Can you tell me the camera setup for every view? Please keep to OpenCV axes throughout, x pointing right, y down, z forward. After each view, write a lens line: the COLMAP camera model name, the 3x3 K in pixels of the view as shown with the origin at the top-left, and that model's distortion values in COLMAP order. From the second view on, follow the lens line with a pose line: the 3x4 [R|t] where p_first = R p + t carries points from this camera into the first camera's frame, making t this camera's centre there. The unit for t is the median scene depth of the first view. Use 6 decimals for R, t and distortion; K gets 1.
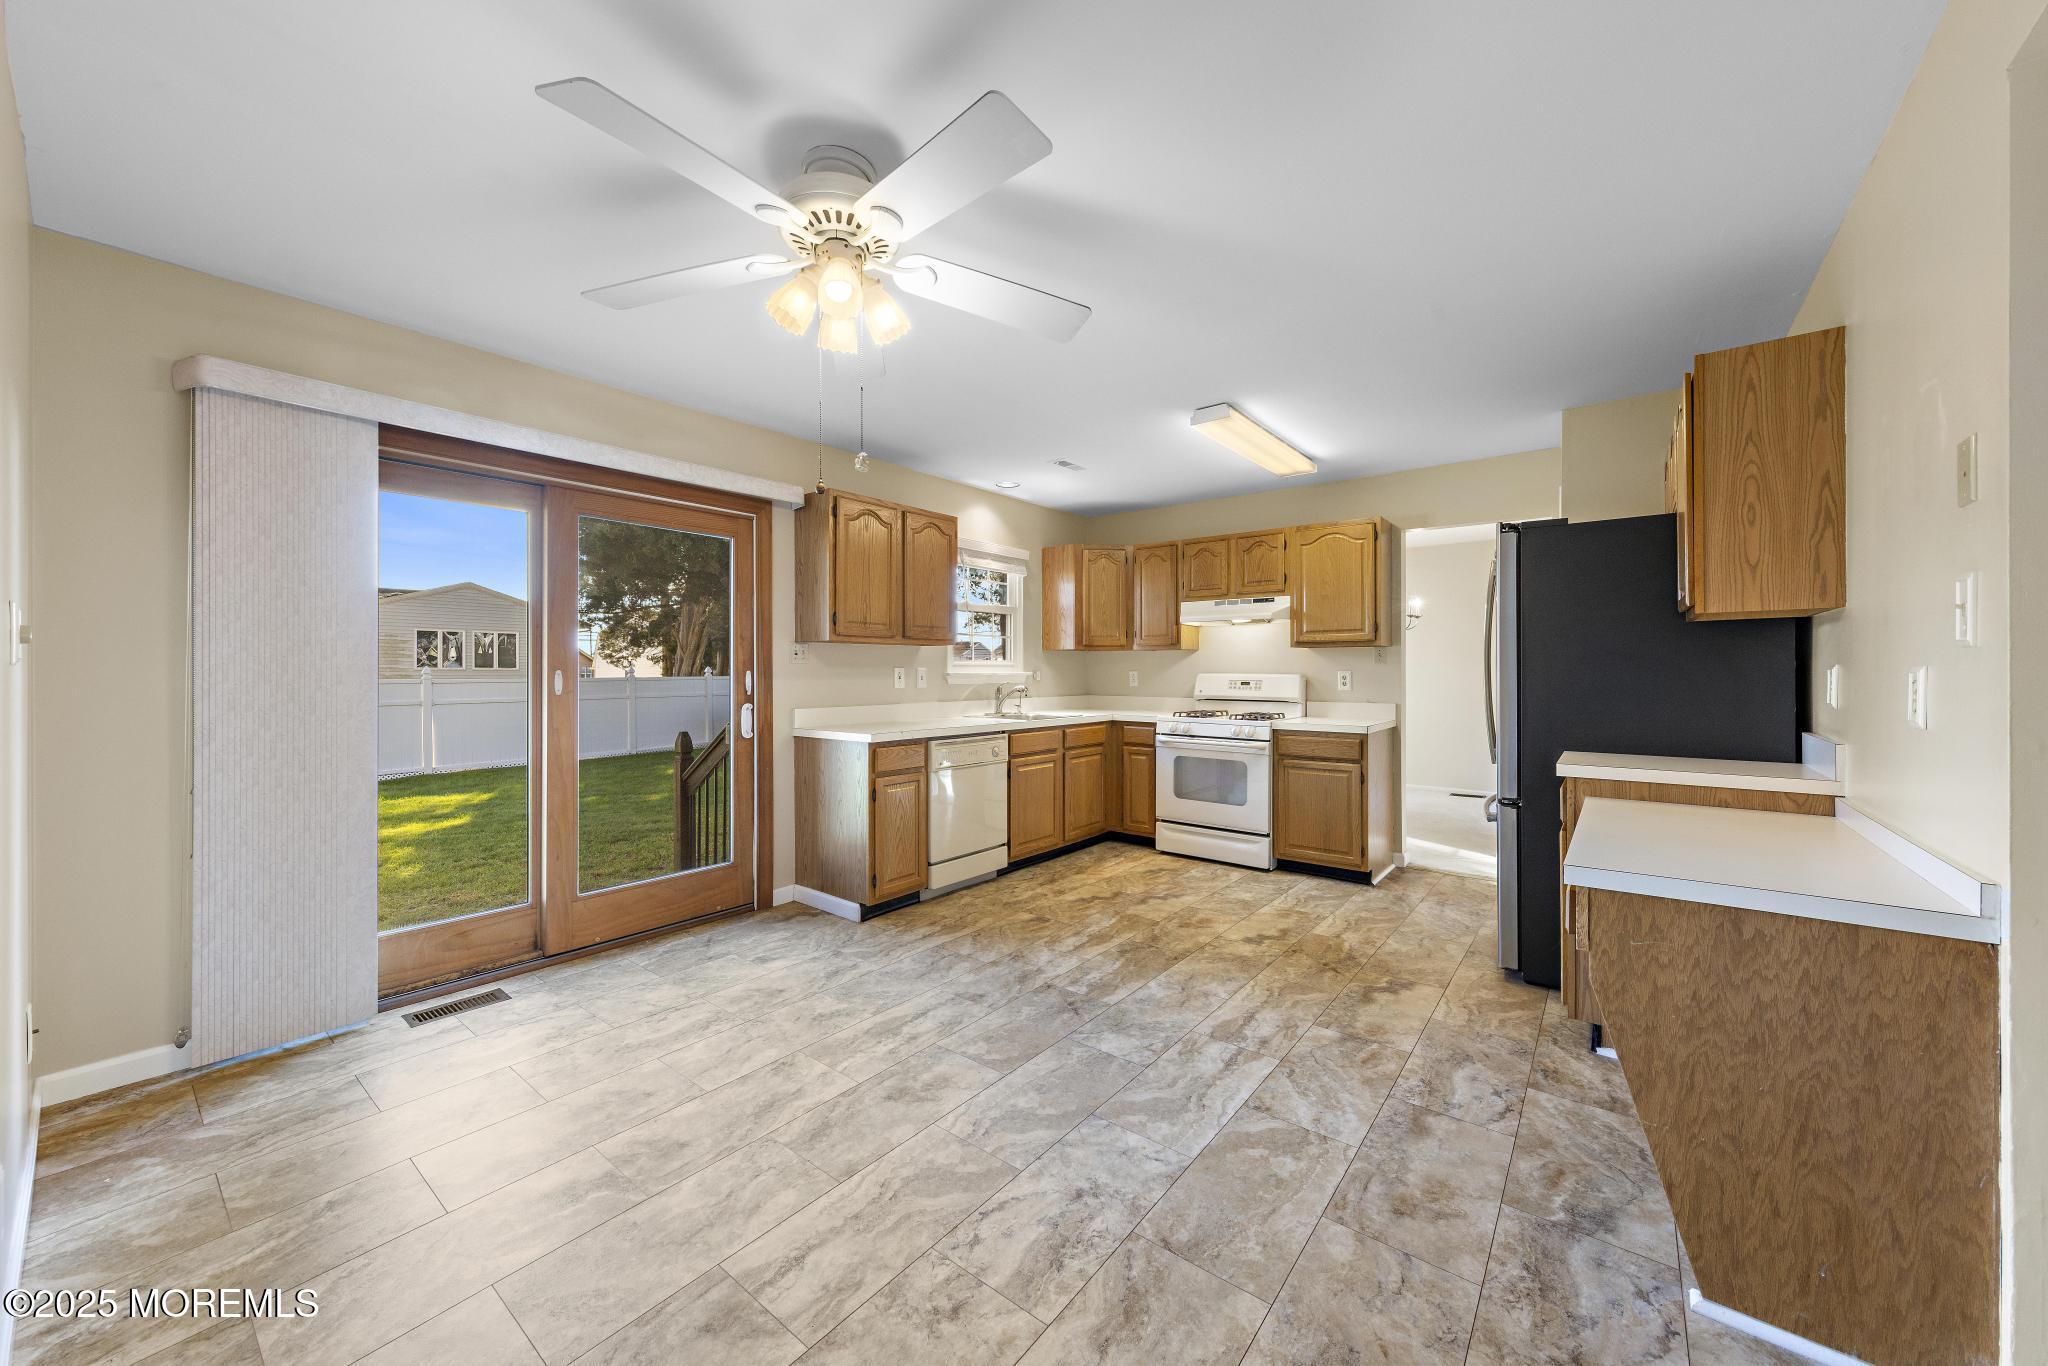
lens RADIAL K [[748.2, 0, 1022.7], [0, 748.2, 673.0], [0, 0, 1]] dist [-0.000193, -0.000211]
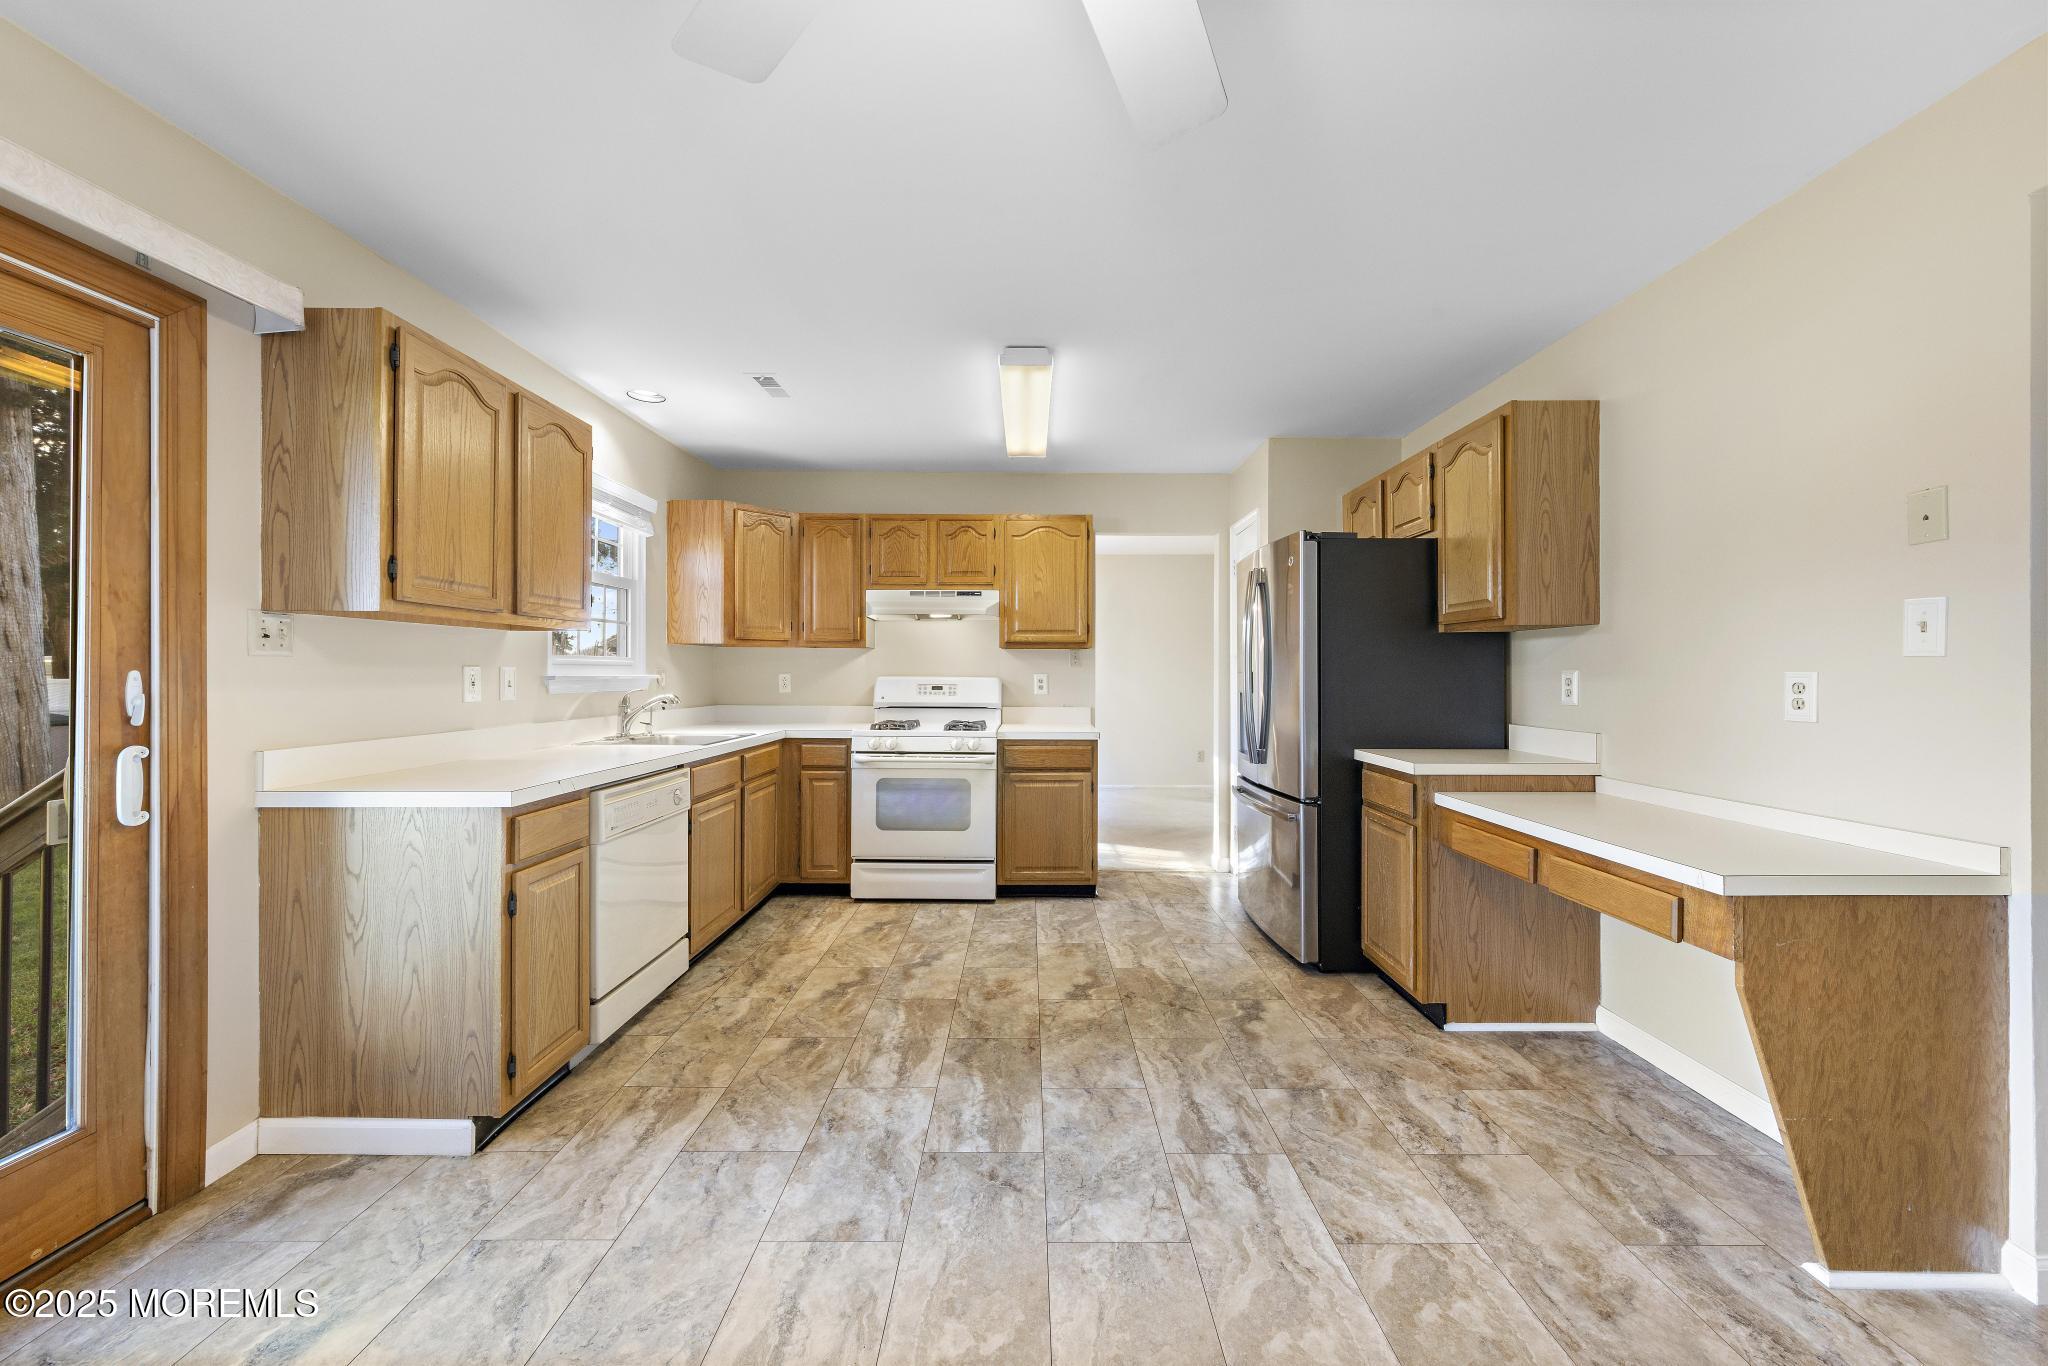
lens RADIAL K [[764.2, 0, 1030.9], [0, 764.2, 673.2], [0, 0, 1]] dist [0.001749, 0.000228]
pose [[0.776894, 0.002534, 0.629627, -0.242323], [-0.000646, 0.999995, -0.003227, -0.000567], [-0.629632, 0.002100, 0.776891, 0.325367]]
